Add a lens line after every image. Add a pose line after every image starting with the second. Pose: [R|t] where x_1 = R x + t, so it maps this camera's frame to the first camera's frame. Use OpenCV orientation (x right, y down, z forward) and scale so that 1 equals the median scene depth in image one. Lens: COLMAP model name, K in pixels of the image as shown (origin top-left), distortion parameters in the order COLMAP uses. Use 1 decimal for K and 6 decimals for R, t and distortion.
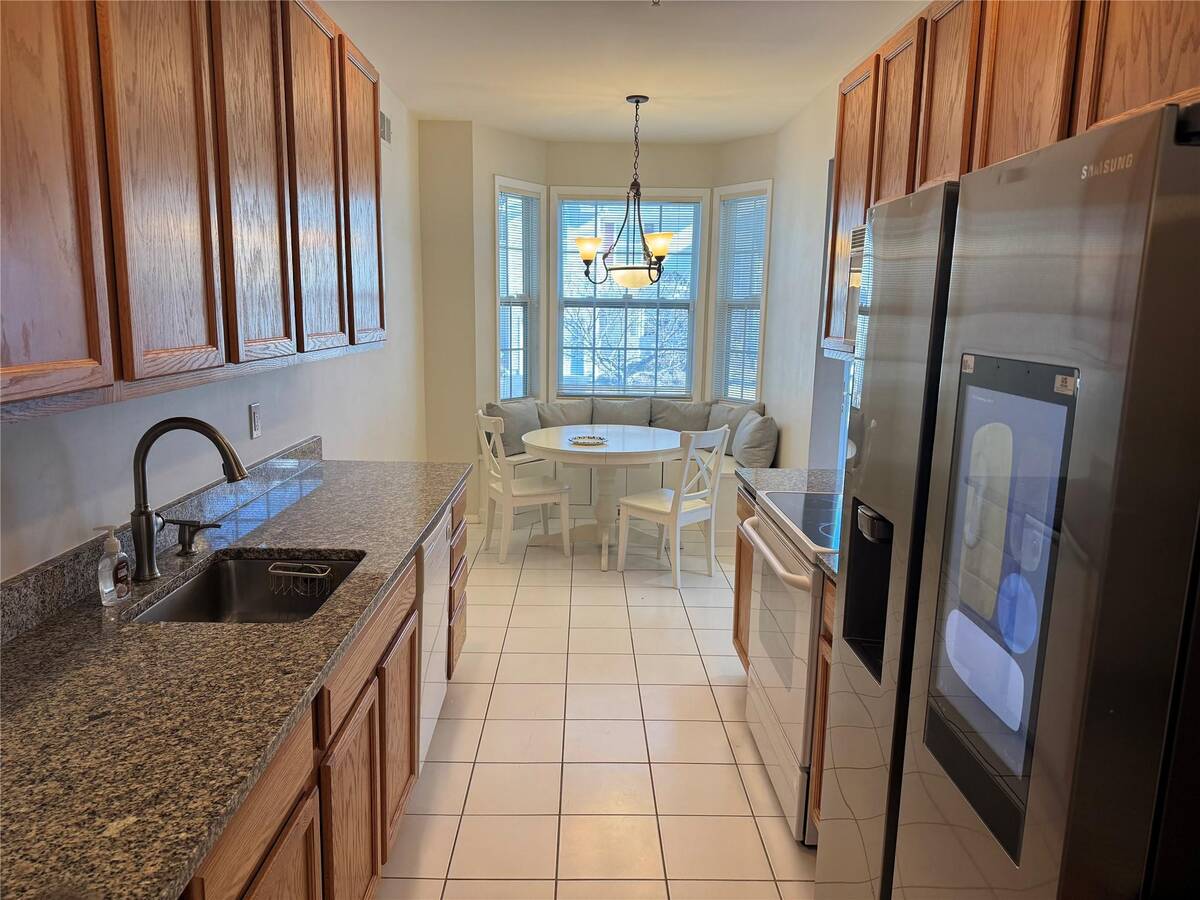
lens RADIAL K [[846.4, 0, 586.4], [0, 846.4, 445.4], [0, 0, 1]] dist [0.077531, -0.080466]
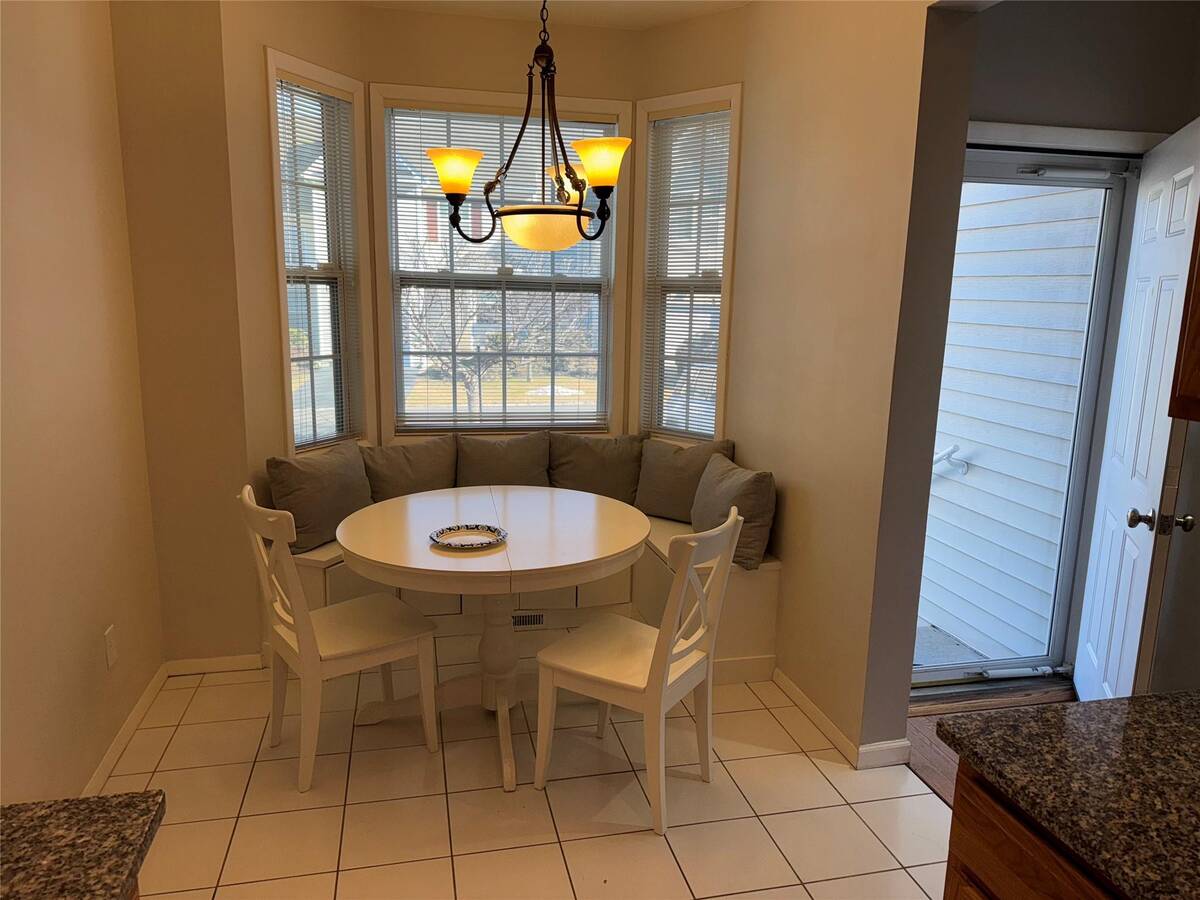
lens RADIAL K [[860.5, 0, 616.7], [0, 860.5, 451.4], [0, 0, 1]] dist [0.038613, -0.004789]
pose [[0.972375, -0.036434, 0.230563, -0.025920], [0.031416, 0.999184, 0.025401, -0.061494], [-0.231300, -0.017455, 0.972726, 0.394218]]
